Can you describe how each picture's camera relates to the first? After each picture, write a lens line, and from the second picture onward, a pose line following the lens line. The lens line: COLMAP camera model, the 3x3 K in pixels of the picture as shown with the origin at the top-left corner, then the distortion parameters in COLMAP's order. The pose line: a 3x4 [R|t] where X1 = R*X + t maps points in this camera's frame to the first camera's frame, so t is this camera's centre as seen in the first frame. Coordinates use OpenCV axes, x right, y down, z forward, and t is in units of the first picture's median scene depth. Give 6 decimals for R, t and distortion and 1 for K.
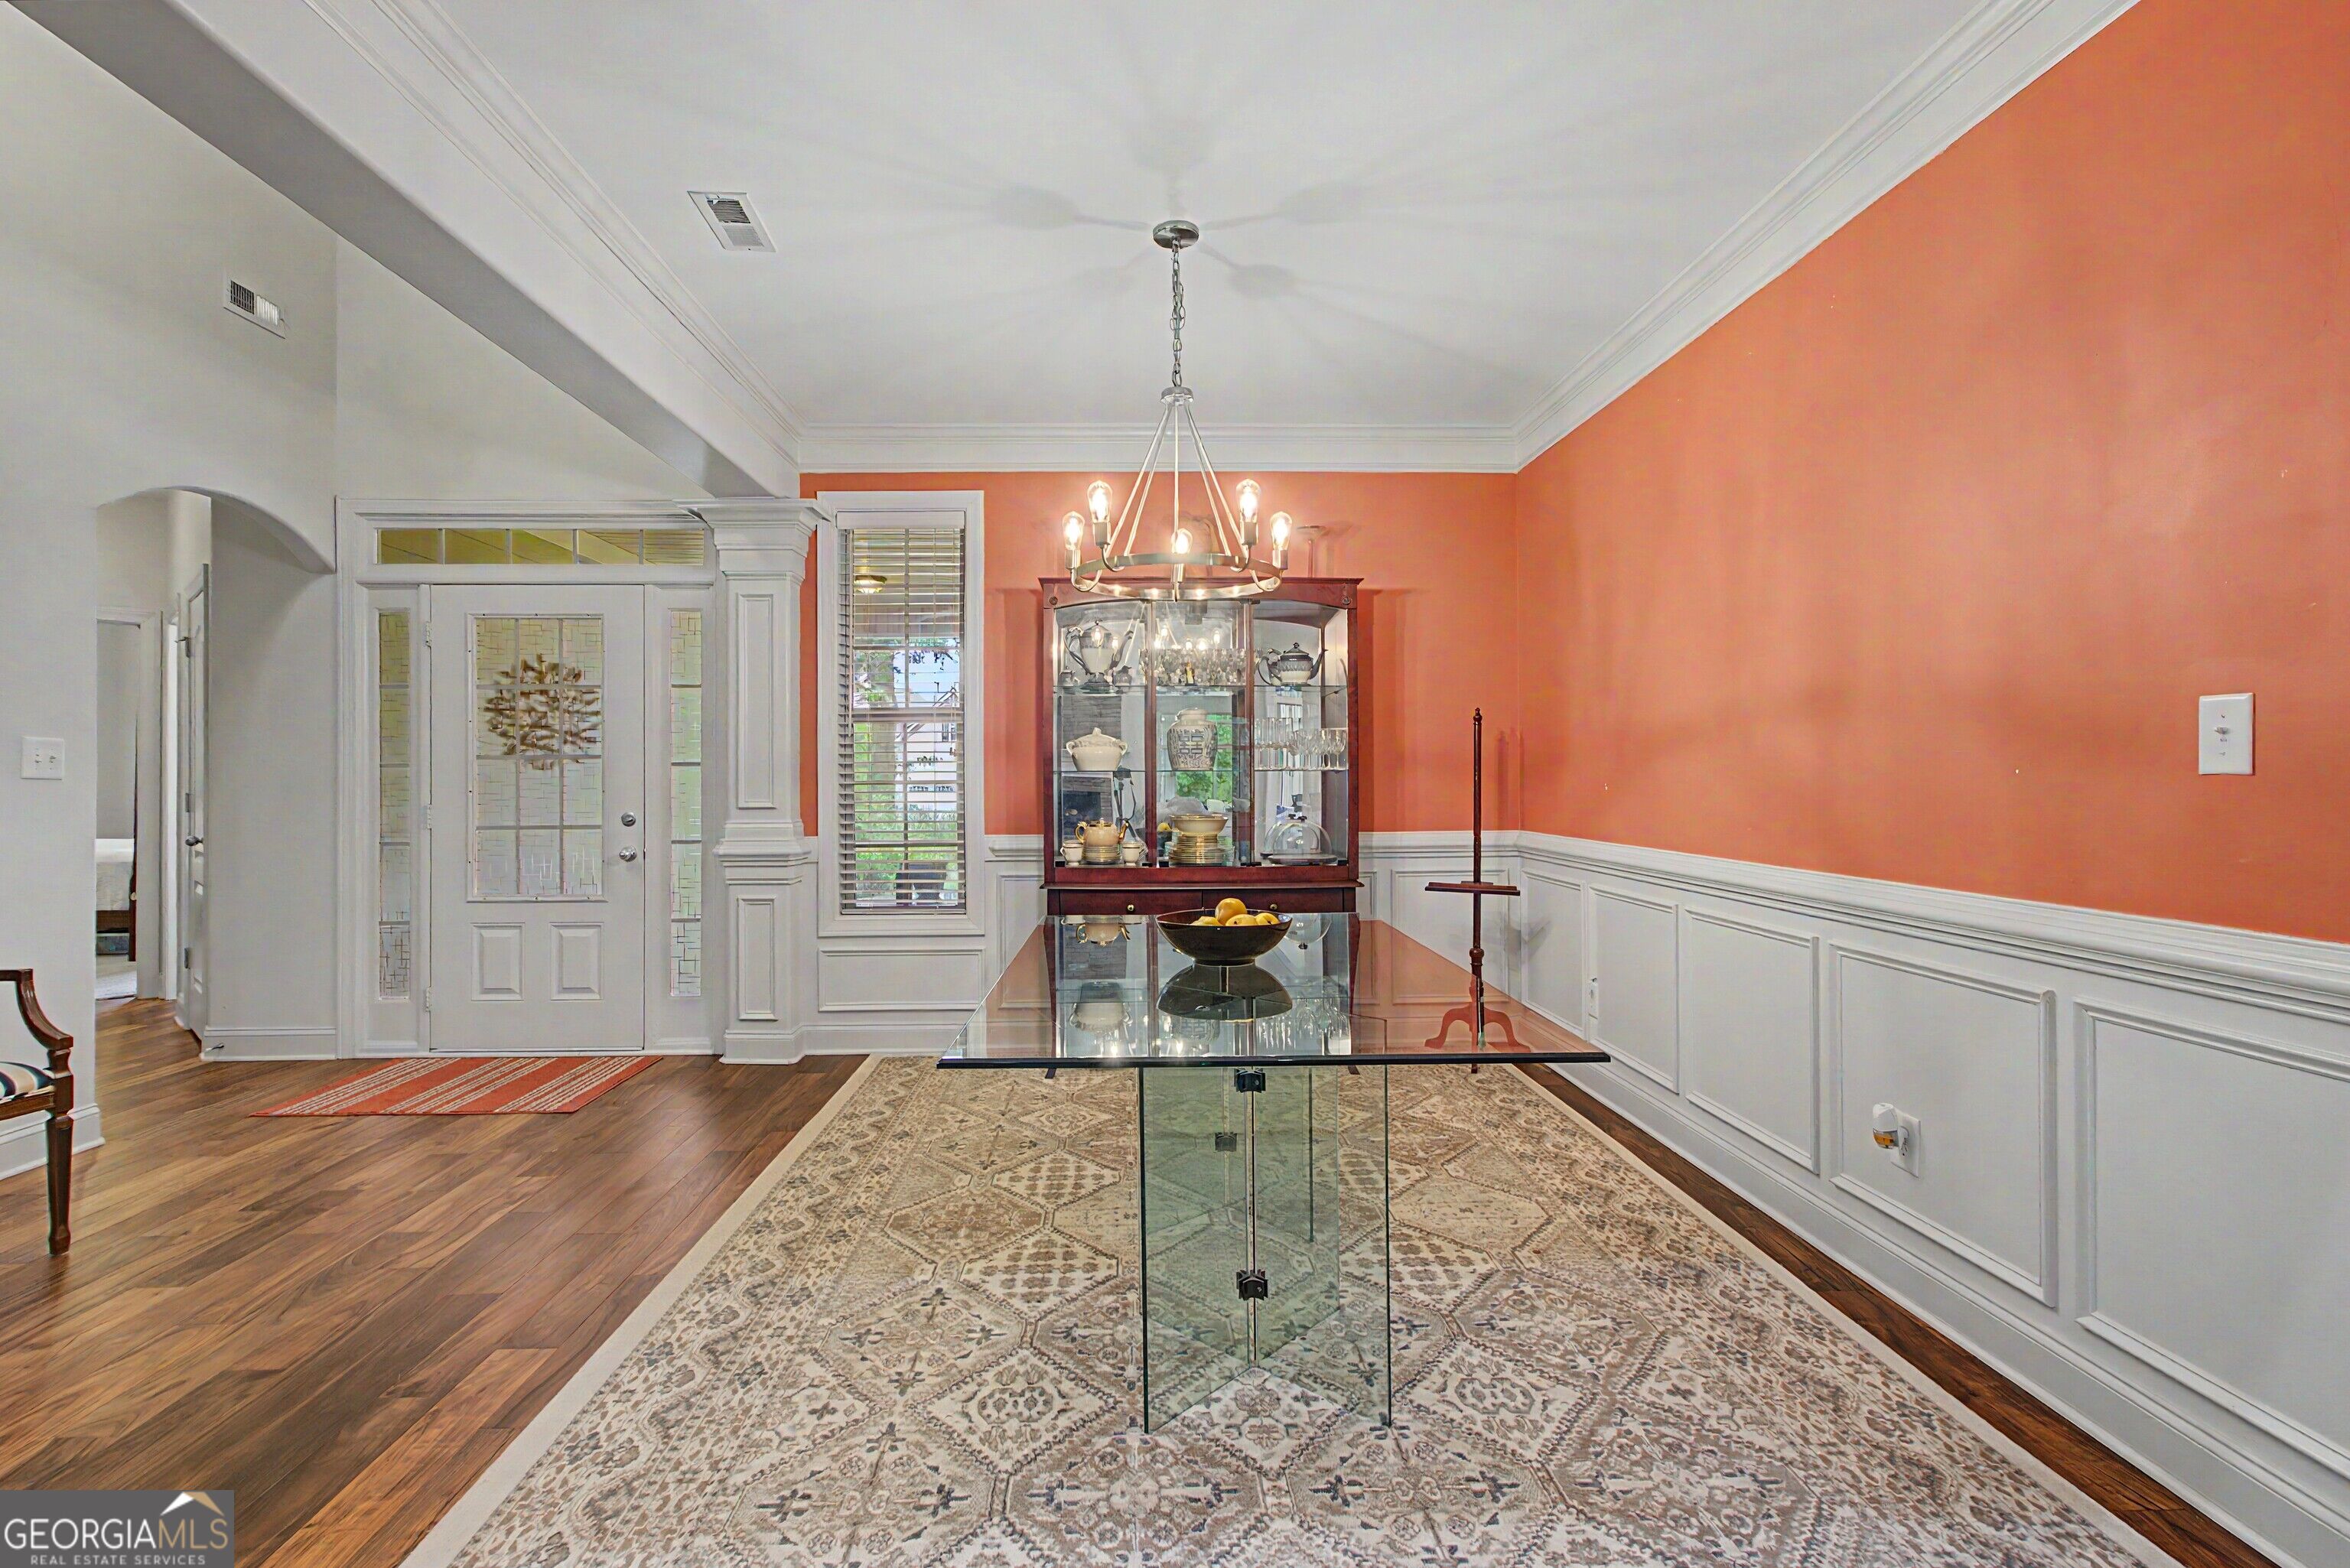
lens RADIAL K [[1078.4, 0, 1148.9], [0, 1078.4, 768.3], [0, 0, 1]] dist [0.002610, 0.000042]
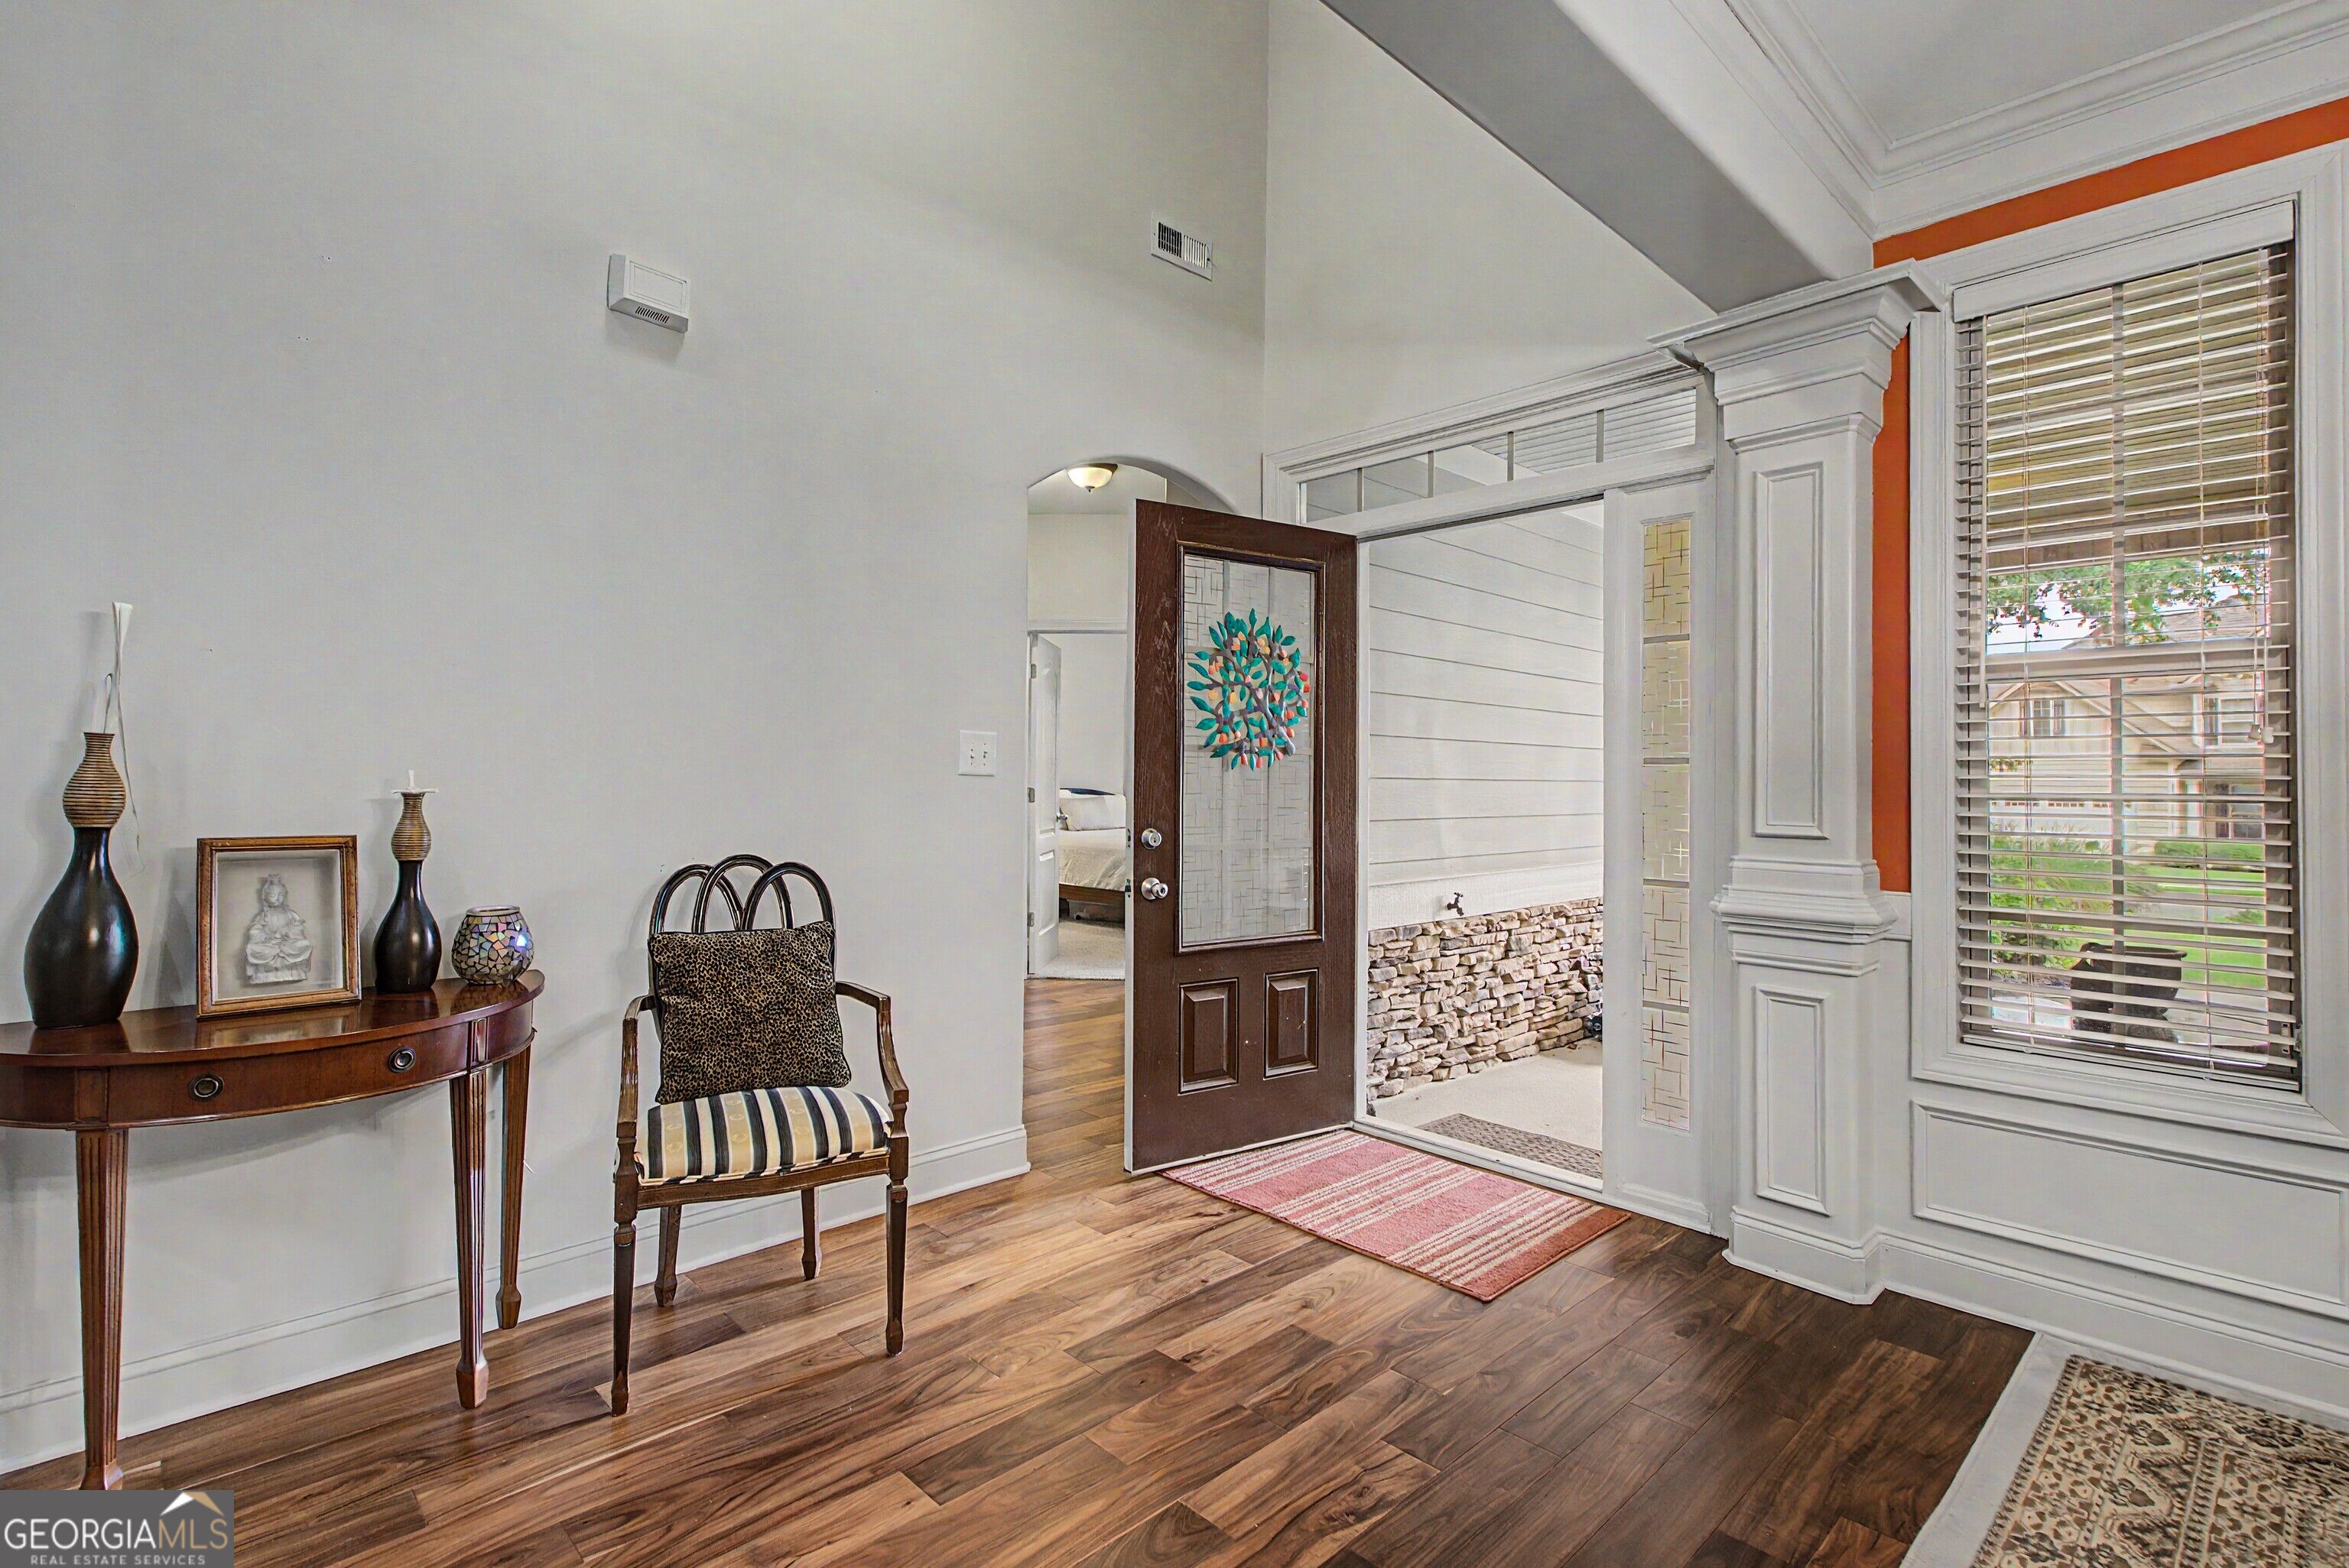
lens RADIAL K [[1097.3, 0, 1164.5], [0, 1097.3, 762.5], [0, 0, 1]] dist [0.000774, 0.000014]
pose [[0.669464, -0.000328, -0.742844, -0.186620], [-0.005723, 0.999968, -0.005599, 0.003066], [0.742822, 0.007999, 0.669441, 0.441283]]
